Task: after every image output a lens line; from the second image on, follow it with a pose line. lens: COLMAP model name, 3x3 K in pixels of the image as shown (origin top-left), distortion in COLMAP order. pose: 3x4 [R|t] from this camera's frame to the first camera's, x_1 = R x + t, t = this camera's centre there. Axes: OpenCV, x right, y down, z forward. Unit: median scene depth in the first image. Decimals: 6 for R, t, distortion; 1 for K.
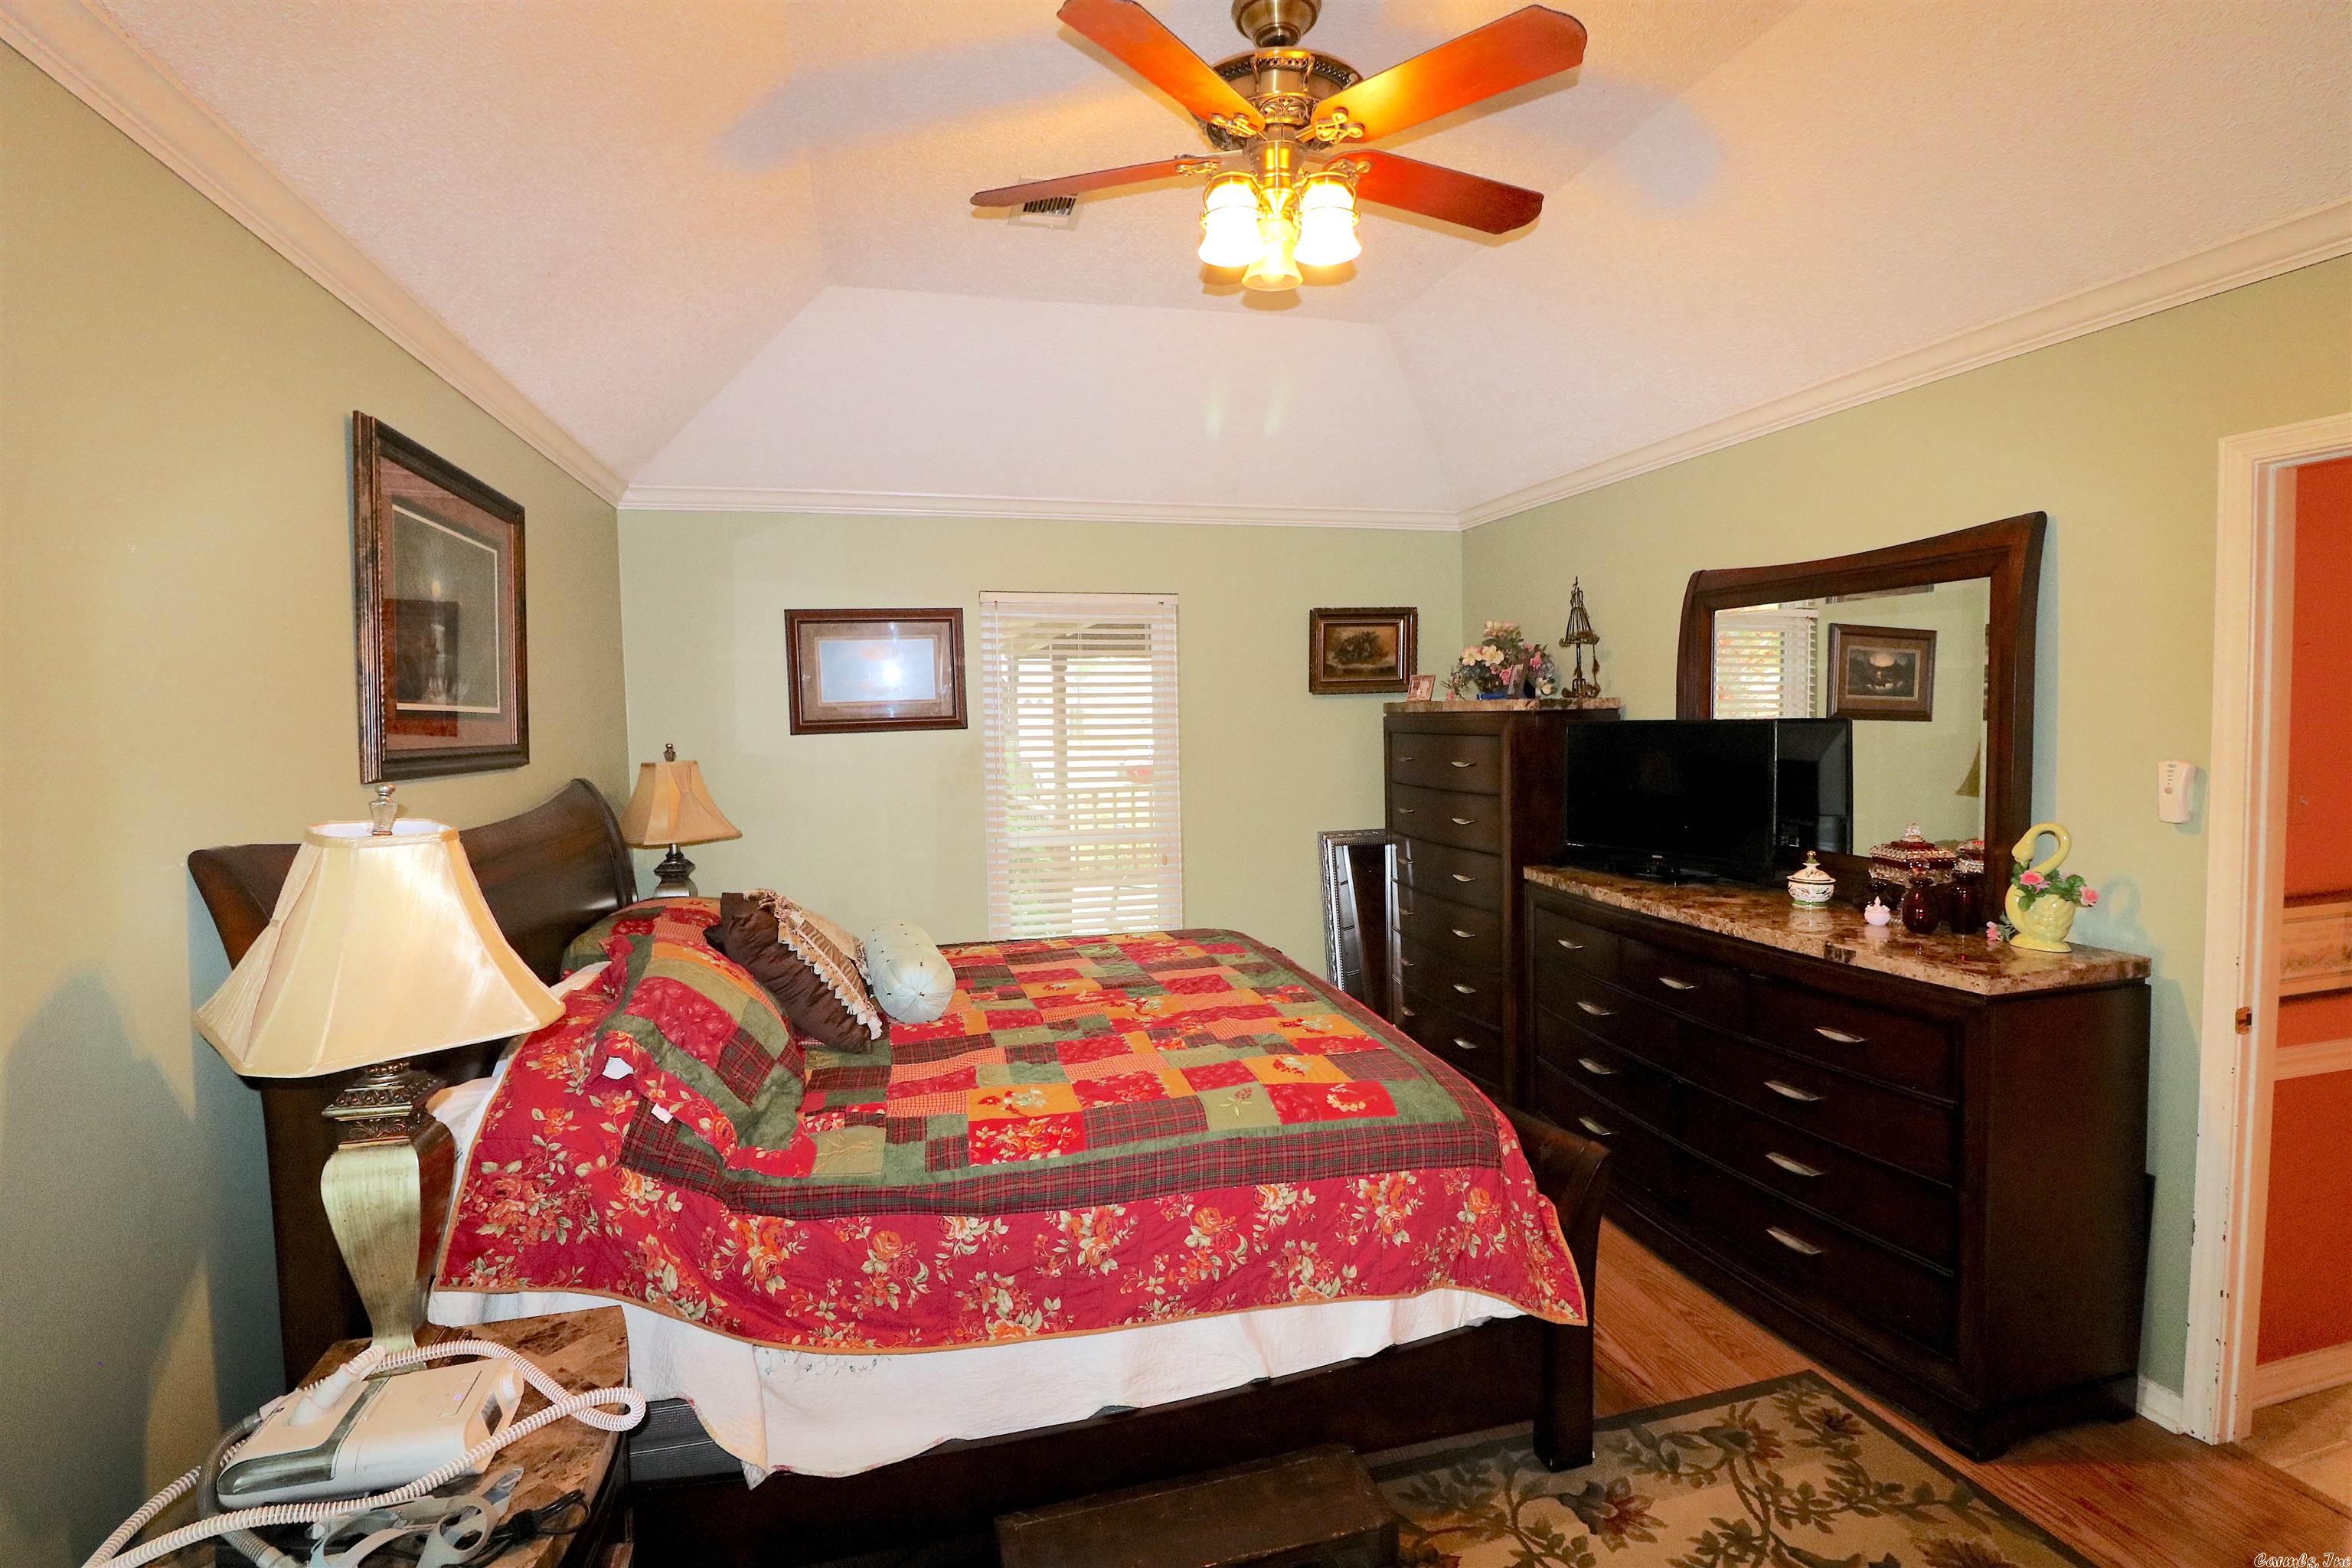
lens RADIAL K [[1078.4, 0, 1174.1], [0, 1078.4, 767.3], [0, 0, 1]] dist [-0.024476, -0.001310]
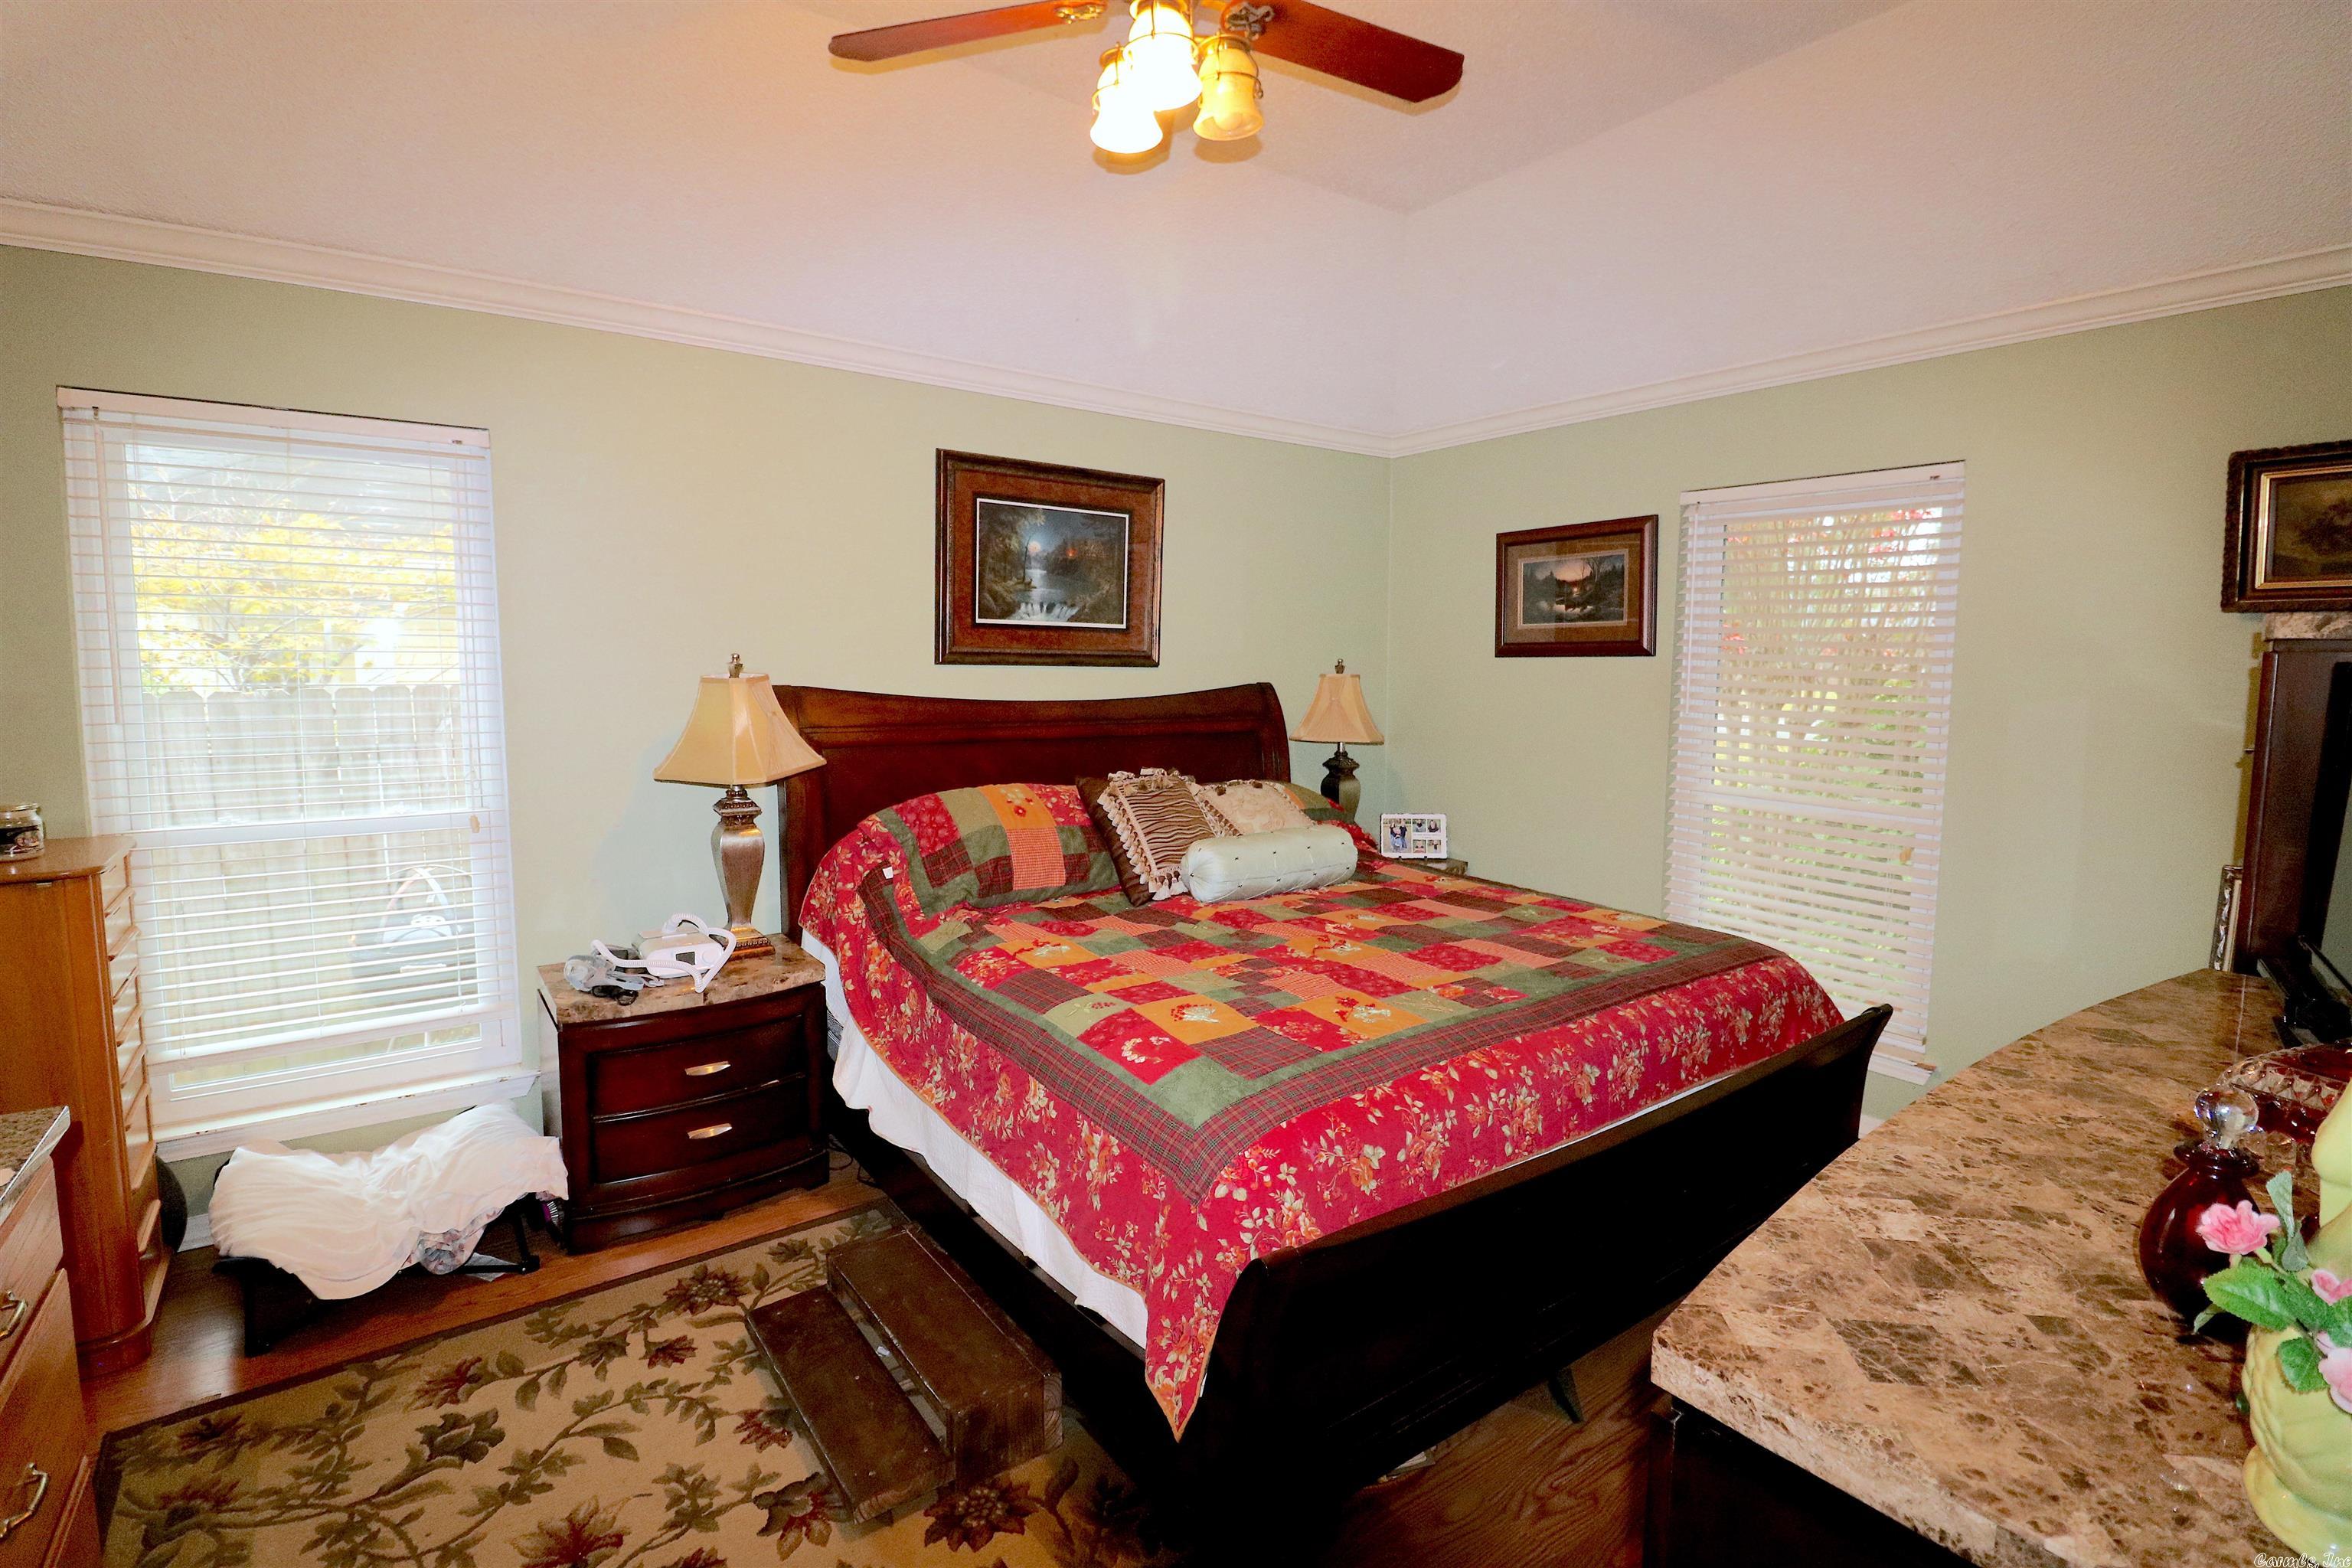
lens RADIAL K [[1078.4, 0, 1174.1], [0, 1078.4, 767.3], [0, 0, 1]] dist [-0.024476, -0.001310]
pose [[0.356348, 0.118793, -0.926771, 0.898499], [-0.063584, 0.992669, 0.102792, -0.021084], [0.932187, 0.022298, 0.361289, 0.630972]]
